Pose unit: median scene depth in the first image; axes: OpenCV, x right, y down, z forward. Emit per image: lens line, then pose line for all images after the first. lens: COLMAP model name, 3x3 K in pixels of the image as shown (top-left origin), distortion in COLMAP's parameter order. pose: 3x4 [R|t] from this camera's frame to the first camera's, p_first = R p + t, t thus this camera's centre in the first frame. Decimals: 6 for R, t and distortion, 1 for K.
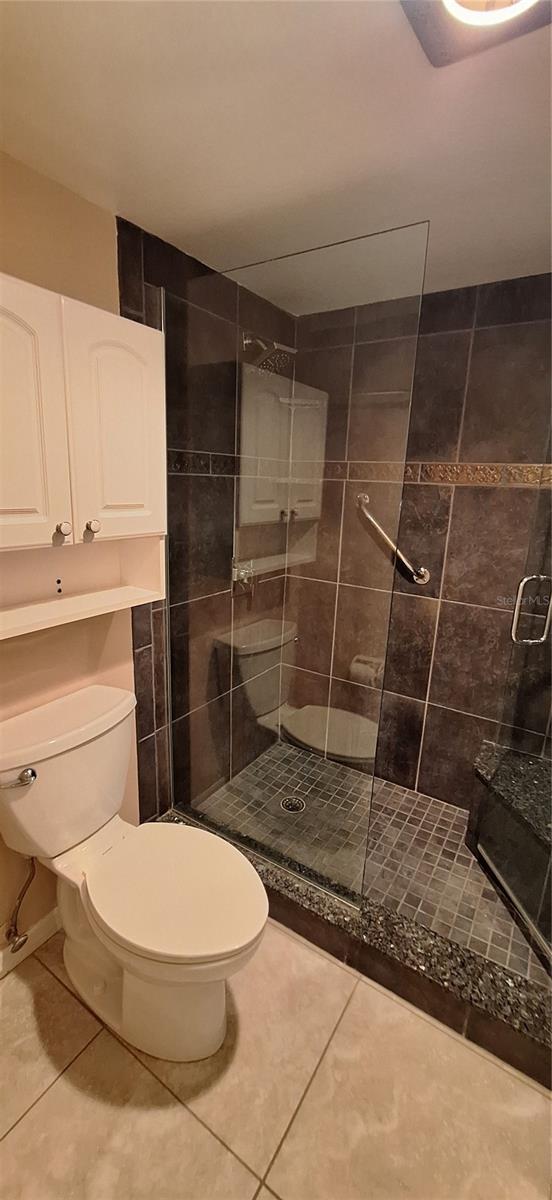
lens RADIAL K [[479.1, 0, 270.9], [0, 479.1, 596.6], [0, 0, 1]] dist [-0.010334, 0.005597]
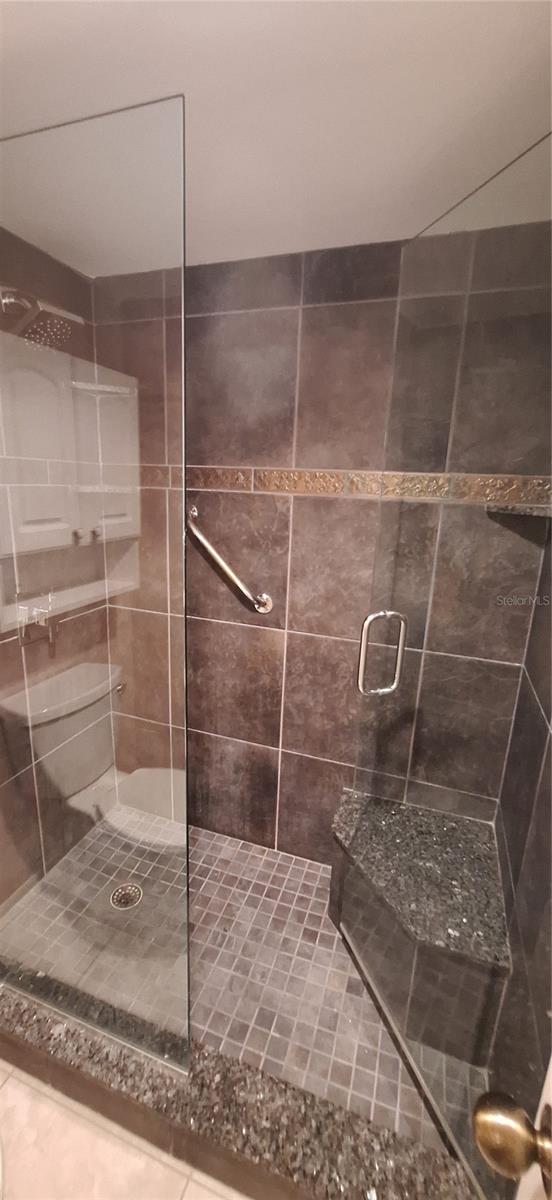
lens RADIAL K [[479.1, 0, 271.8], [0, 479.1, 599.4], [0, 0, 1]] dist [-0.010334, 0.005597]
pose [[0.970343, -0.058298, 0.234595, 0.138043], [0.056160, 0.998297, 0.015786, -0.065056], [-0.235116, -0.002143, 0.971965, 0.191004]]
